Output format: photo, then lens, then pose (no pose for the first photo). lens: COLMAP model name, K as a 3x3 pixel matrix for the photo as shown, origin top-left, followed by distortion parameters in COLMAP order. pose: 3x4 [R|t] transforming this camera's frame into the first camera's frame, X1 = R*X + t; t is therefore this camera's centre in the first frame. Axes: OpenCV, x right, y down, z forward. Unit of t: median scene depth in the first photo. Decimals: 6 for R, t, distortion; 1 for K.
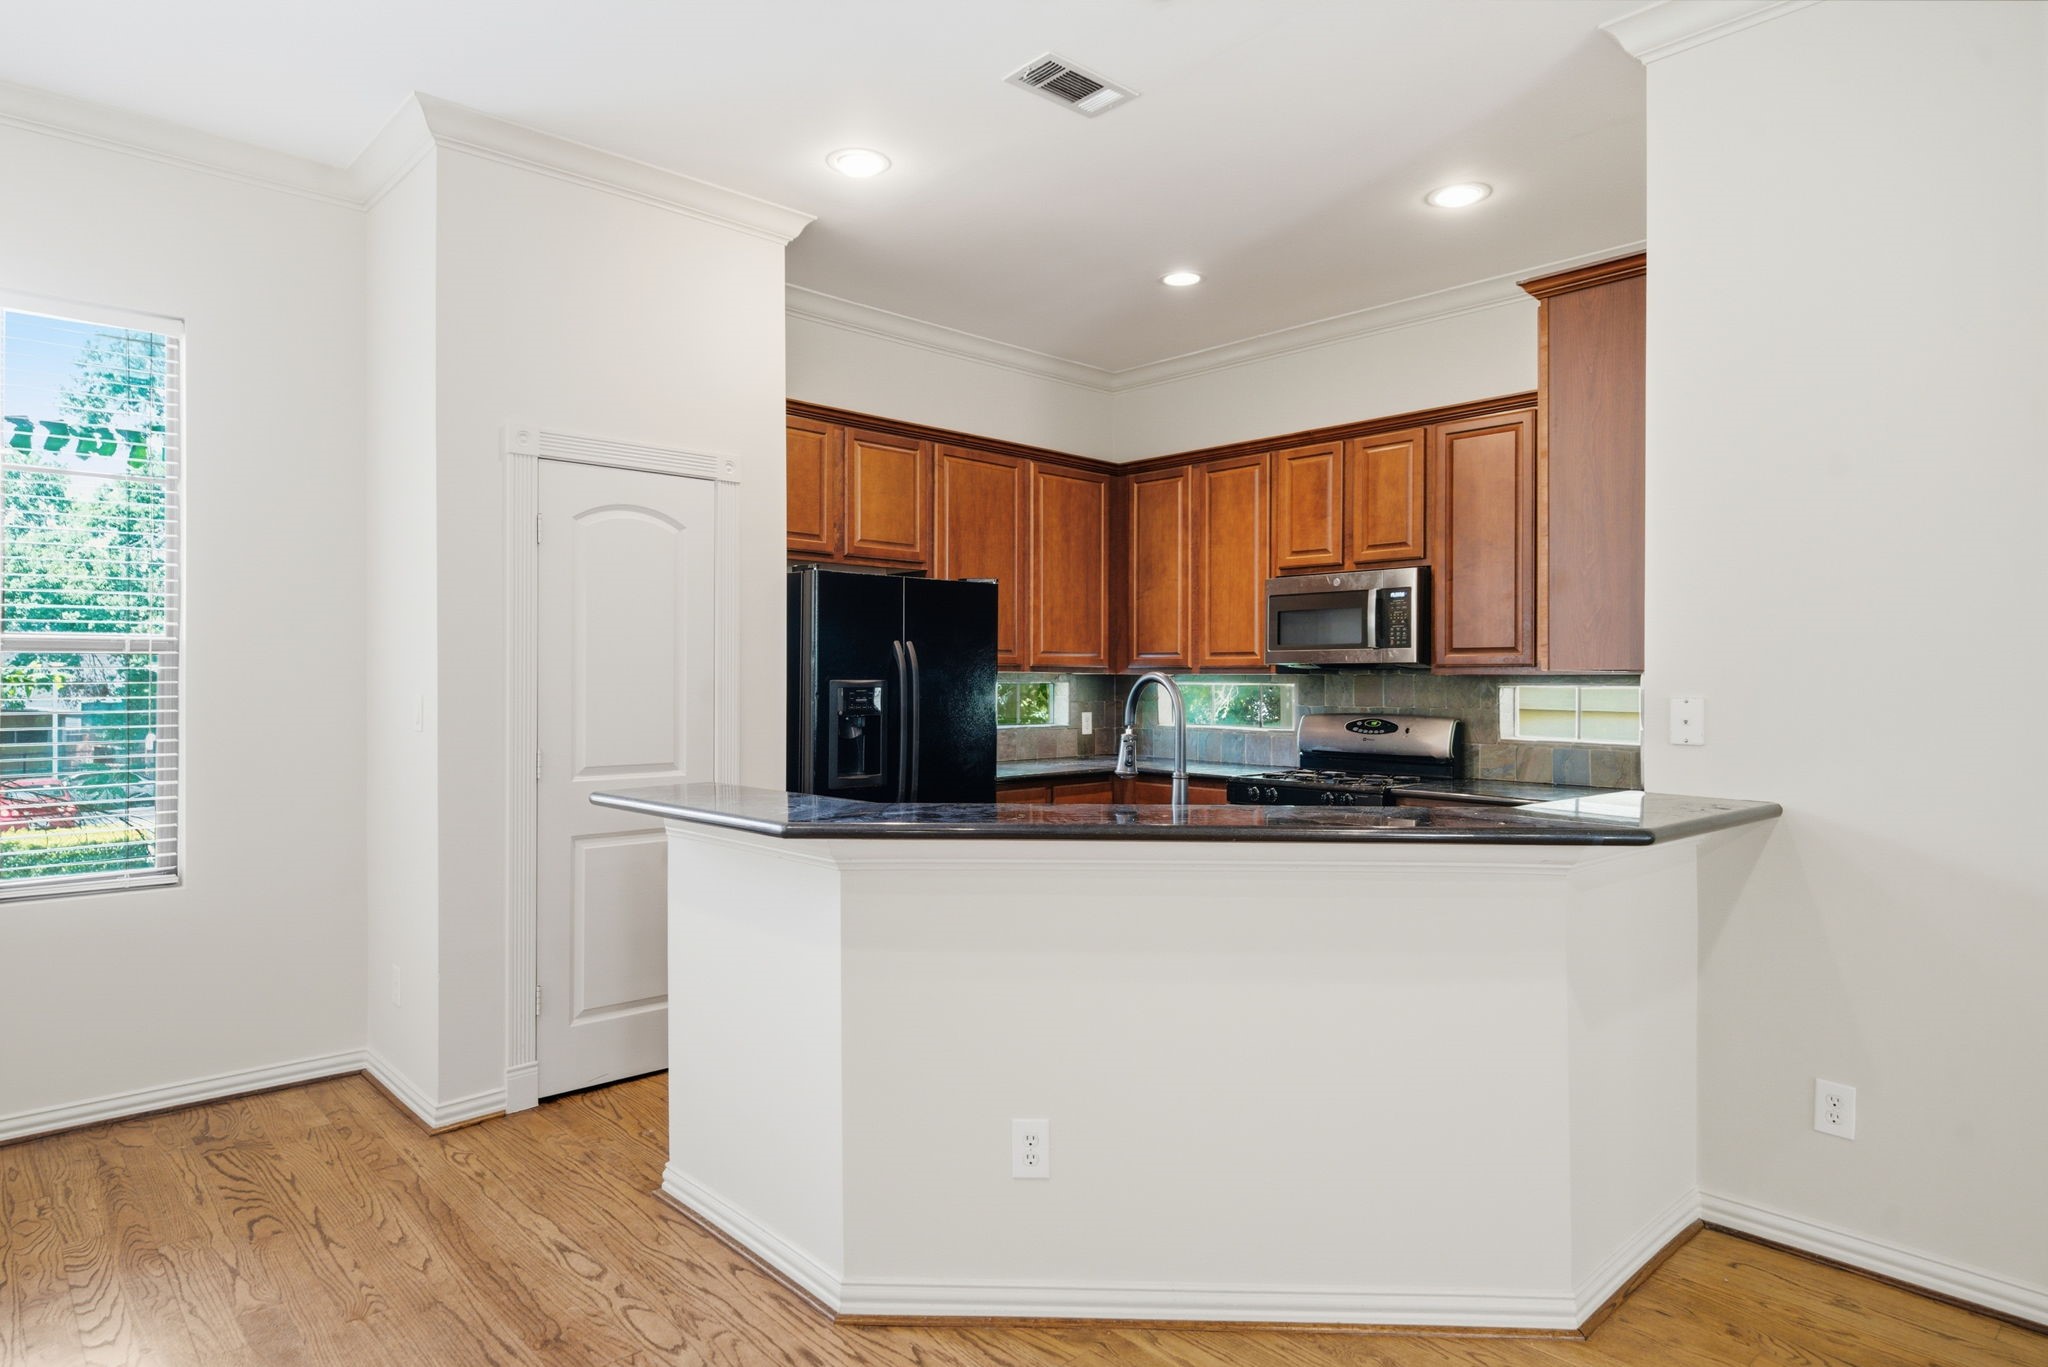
lens RADIAL K [[1163.6, 0, 1005.1], [0, 1163.6, 679.7], [0, 0, 1]] dist [0.003905, -0.004473]
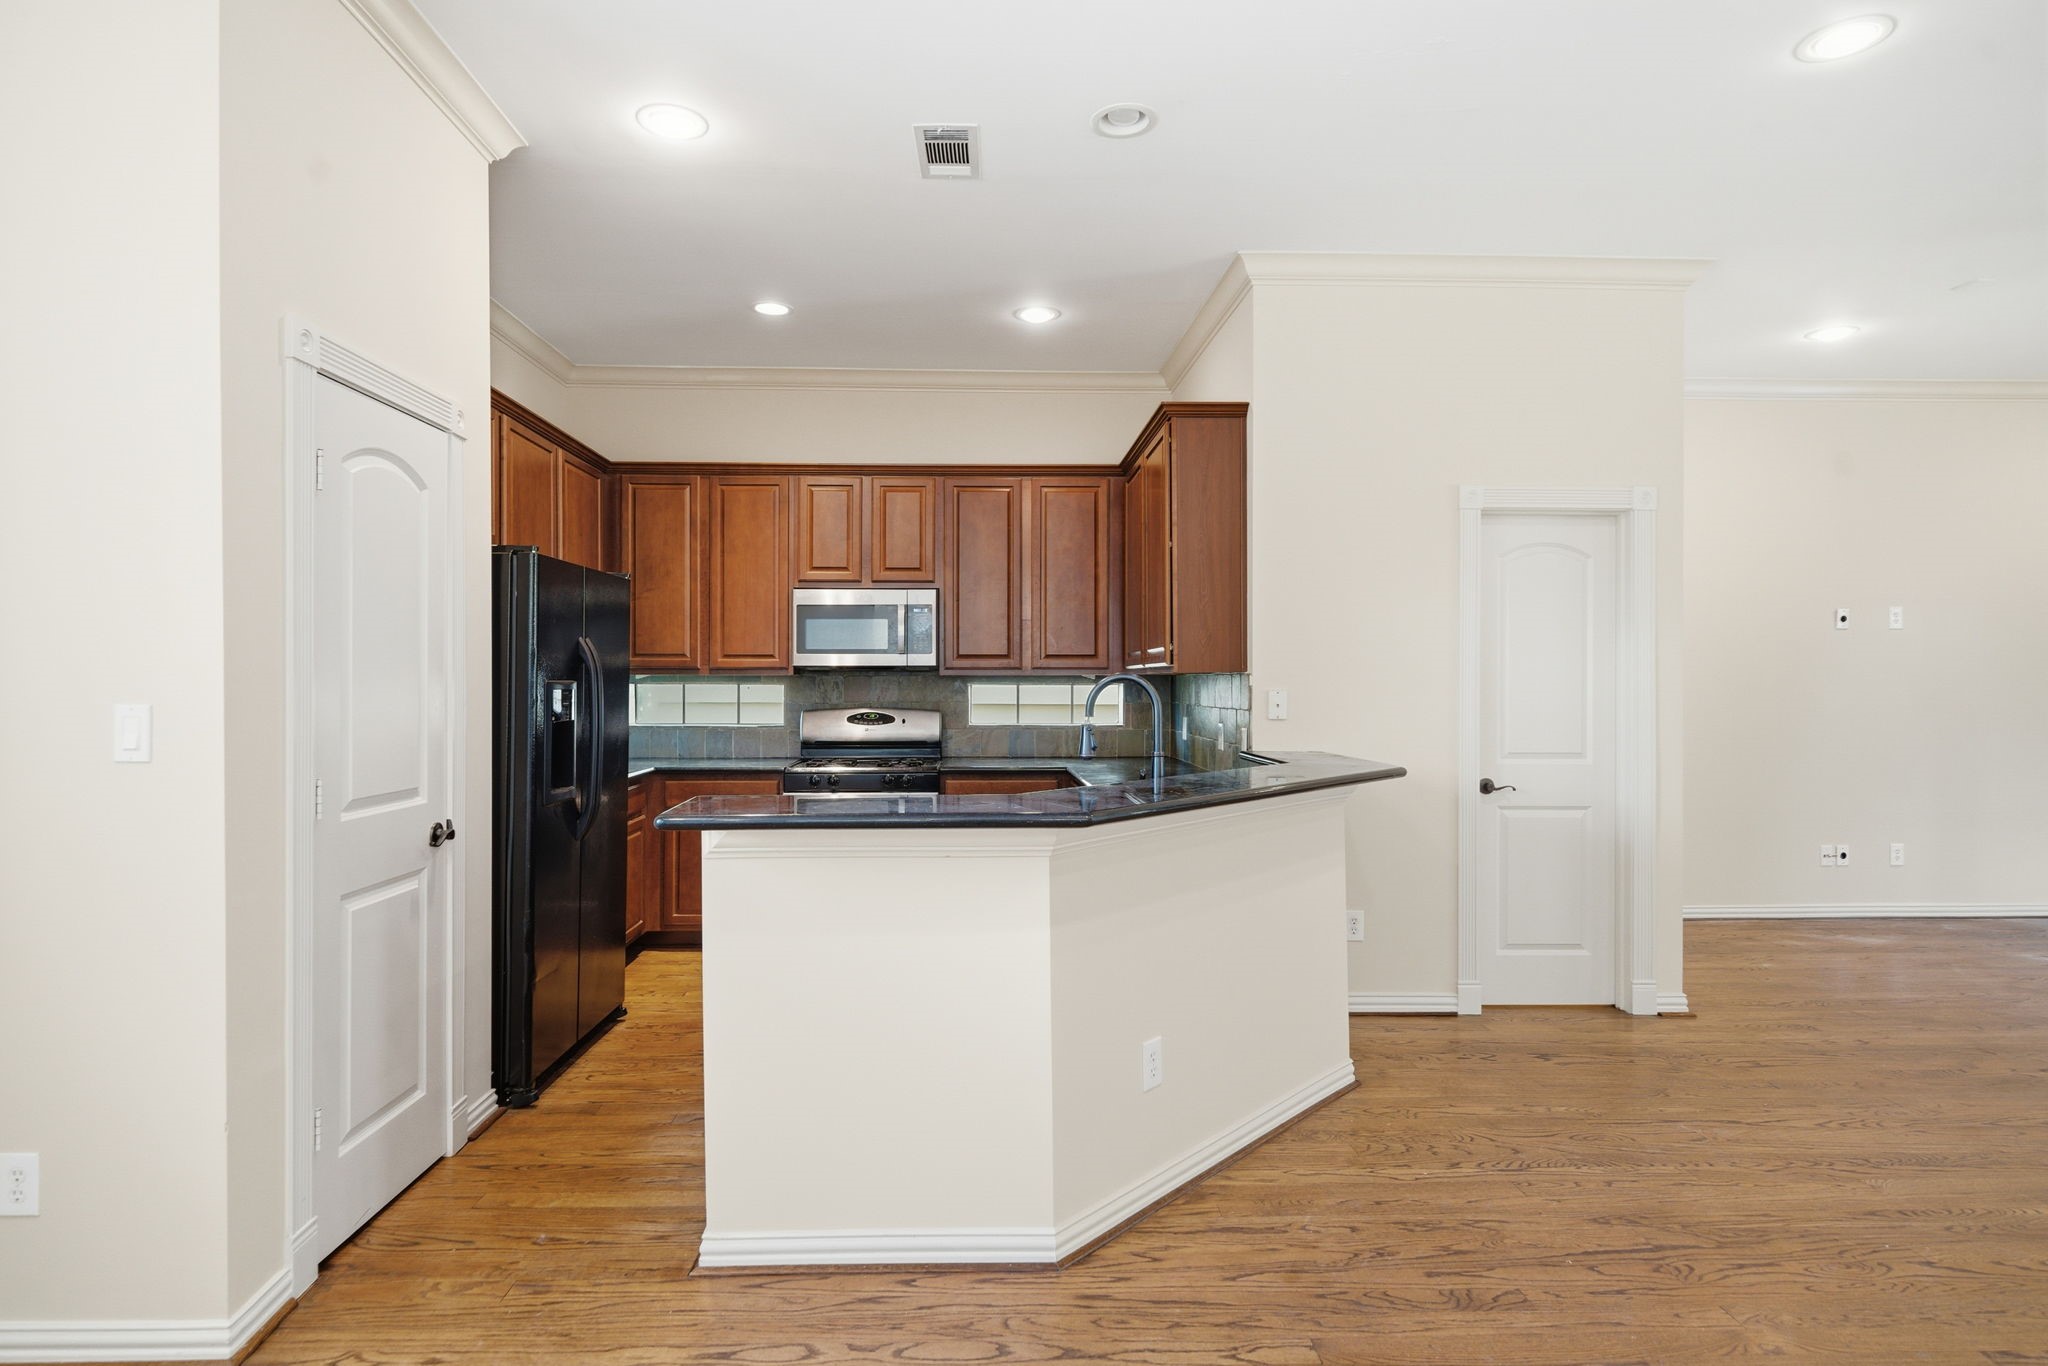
lens RADIAL K [[1078.0, 0, 992.9], [0, 1078.0, 682.1], [0, 0, 1]] dist [-0.000823, -0.003069]
pose [[0.660431, -0.003981, 0.750876, -0.483784], [0.002772, 0.999992, 0.002864, -0.000336], [-0.750882, 0.000190, 0.660437, 0.196075]]
